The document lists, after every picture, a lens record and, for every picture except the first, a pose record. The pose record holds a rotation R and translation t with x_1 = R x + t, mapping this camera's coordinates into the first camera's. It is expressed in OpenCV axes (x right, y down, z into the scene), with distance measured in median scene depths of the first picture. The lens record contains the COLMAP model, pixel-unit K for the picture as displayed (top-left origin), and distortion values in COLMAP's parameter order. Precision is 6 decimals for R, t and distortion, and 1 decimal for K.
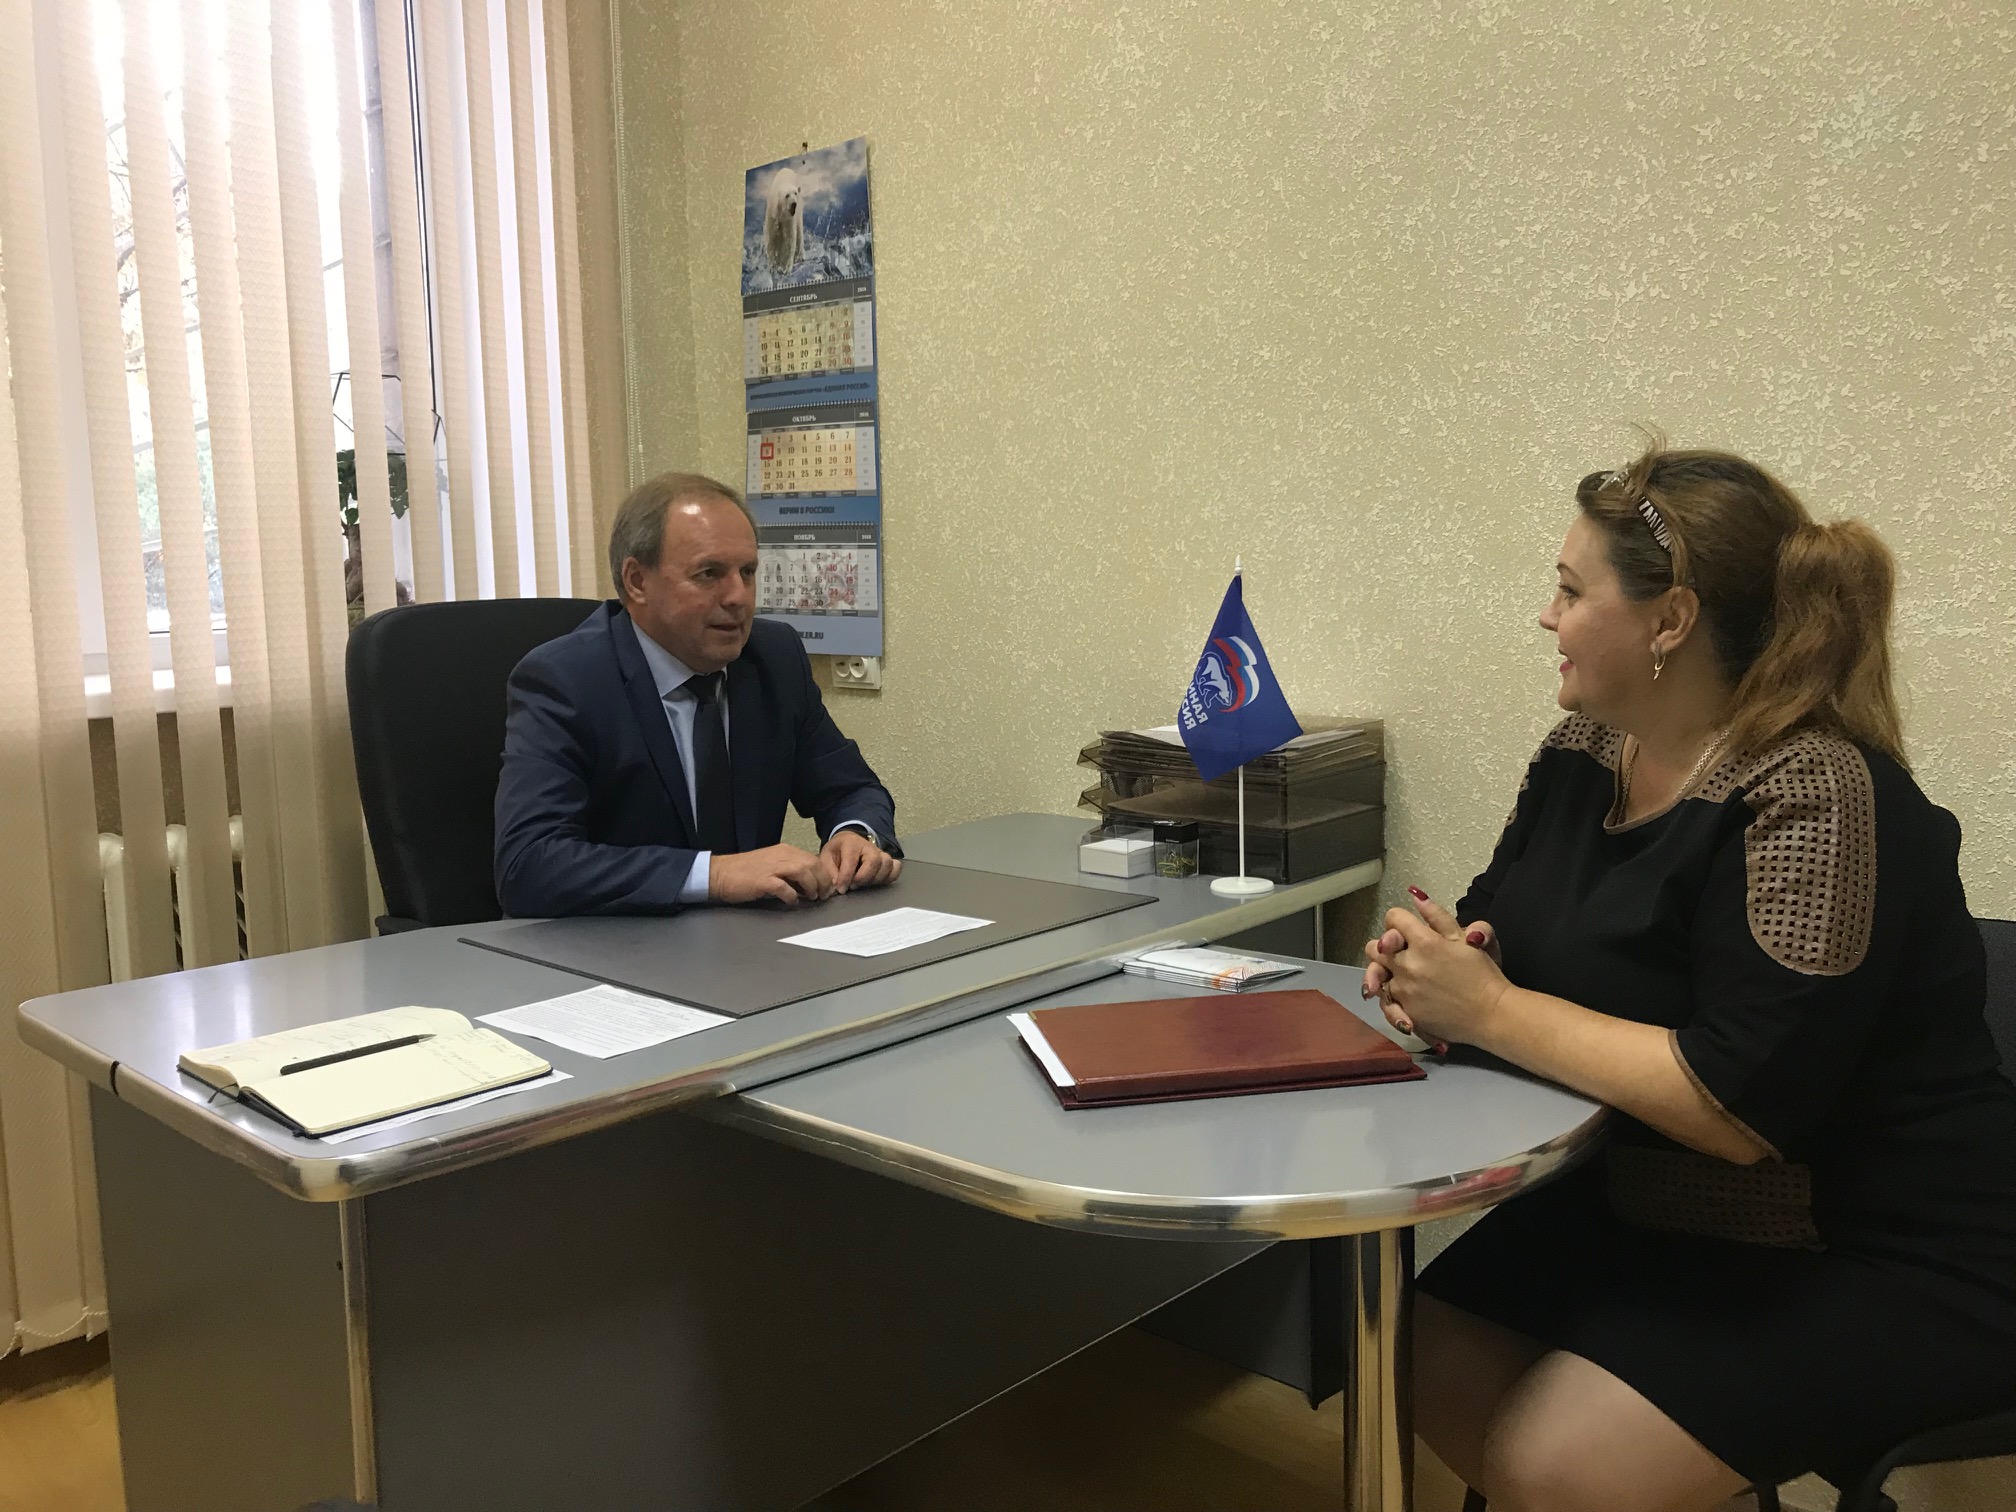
lens RADIAL K [[1656.5, 0, 945.5], [0, 1656.5, 734.7], [0, 0, 1]] dist [0.031516, -0.013984]
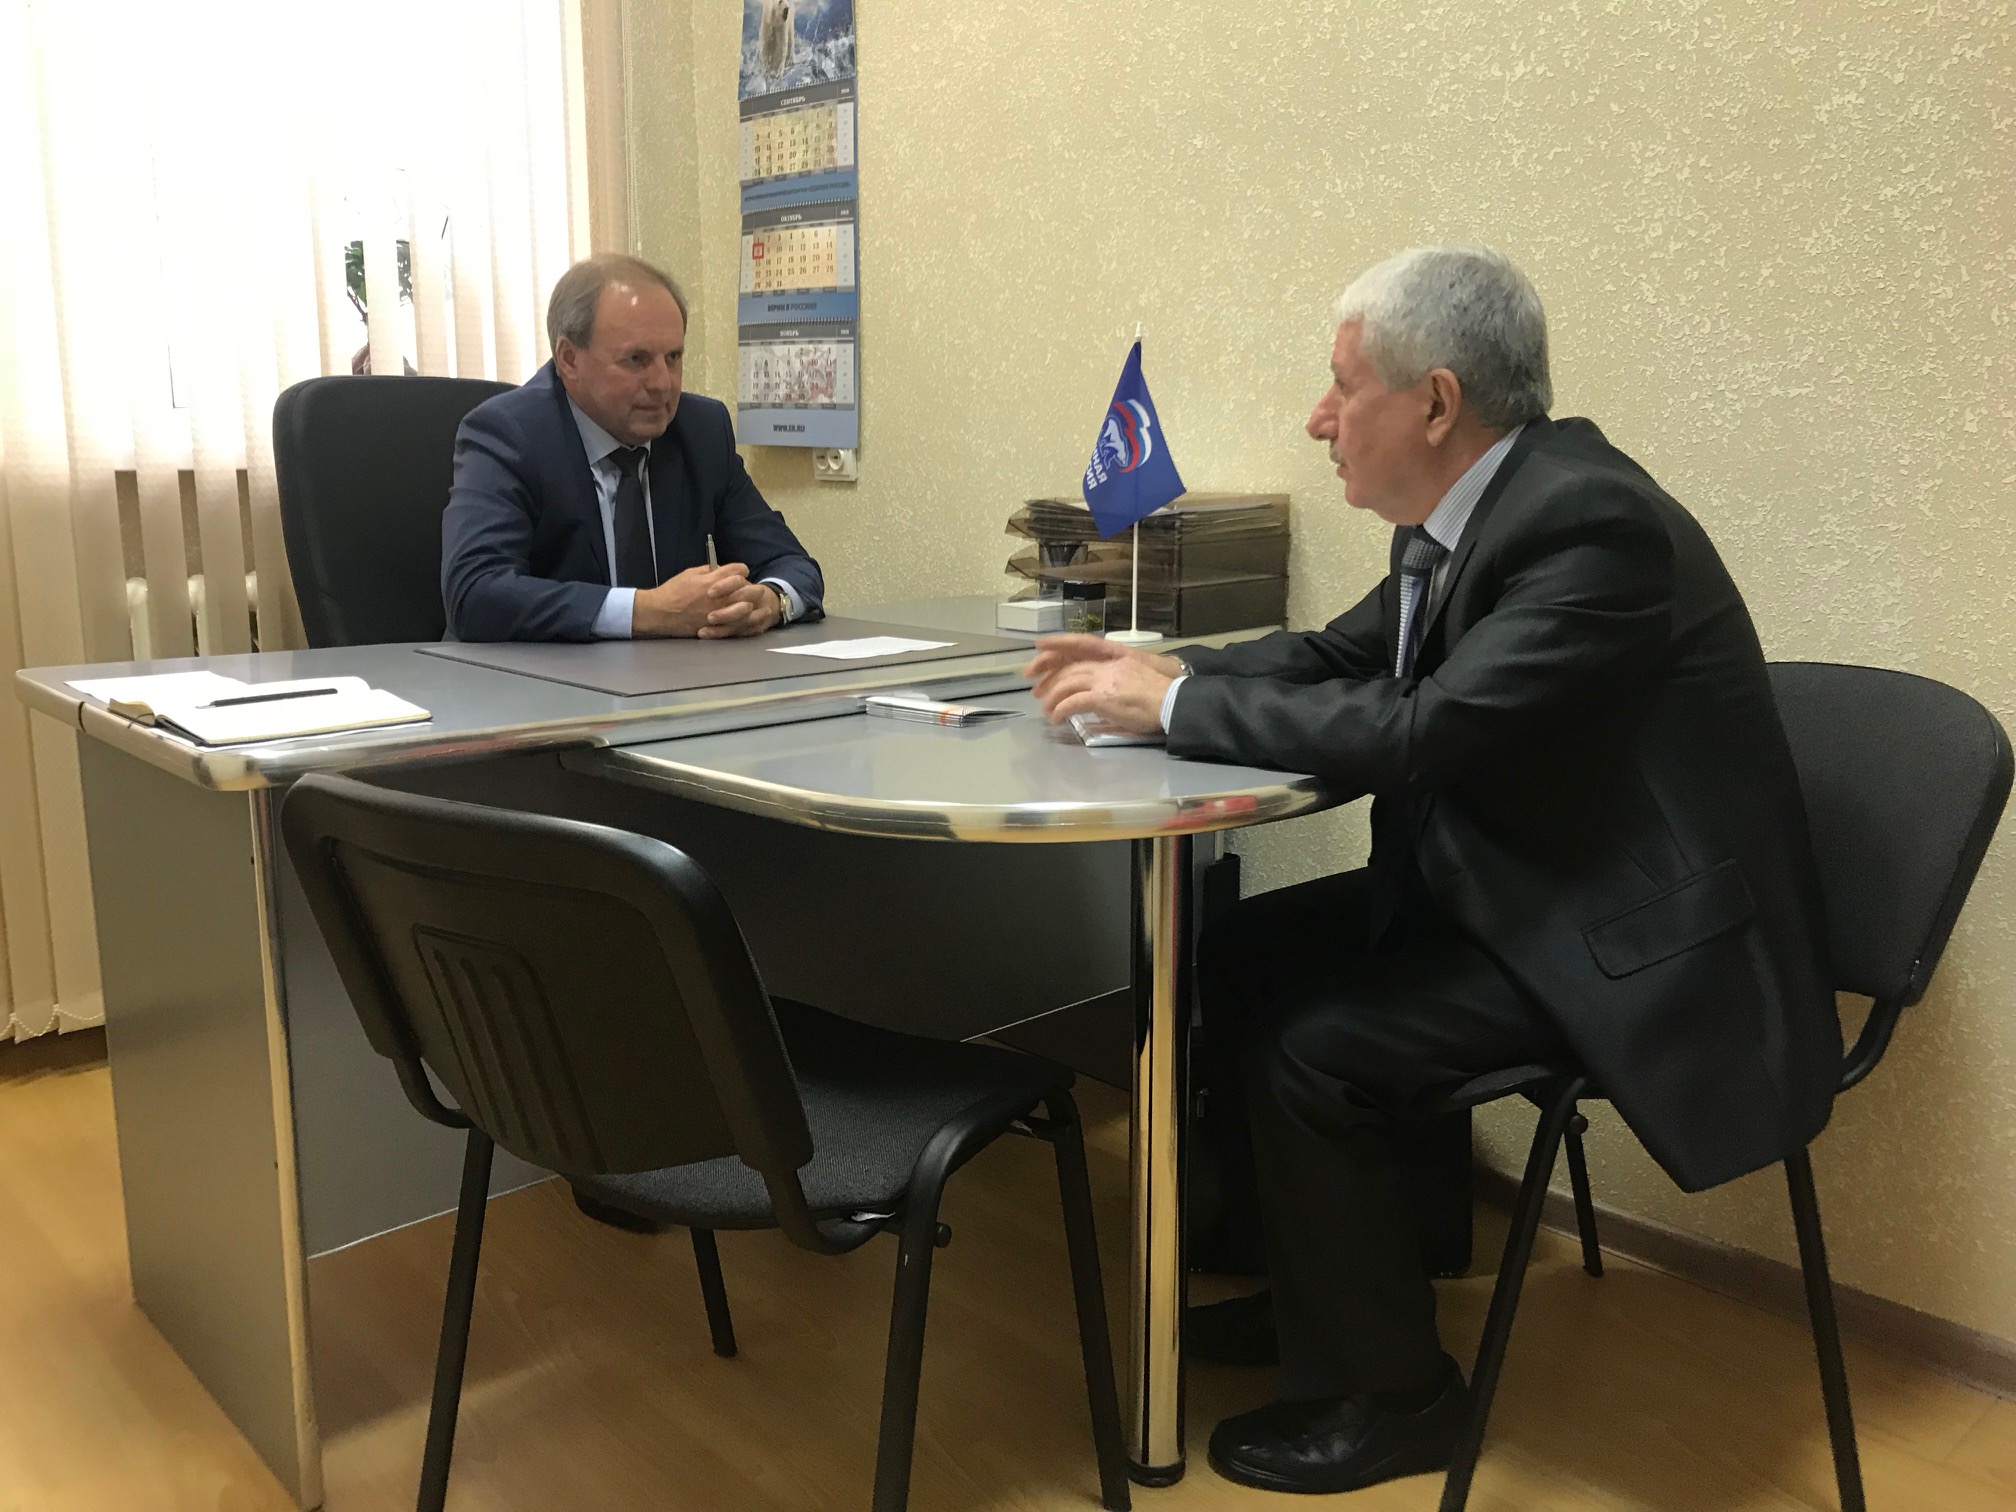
lens RADIAL K [[1688.1, 0, 958.3], [0, 1688.1, 731.8], [0, 0, 1]] dist [-0.006710, 0.055584]
pose [[0.997180, 0.035908, -0.065904, 0.105375], [-0.032228, 0.997907, 0.056067, 0.072273], [0.067780, -0.053785, 0.996250, -0.074476]]
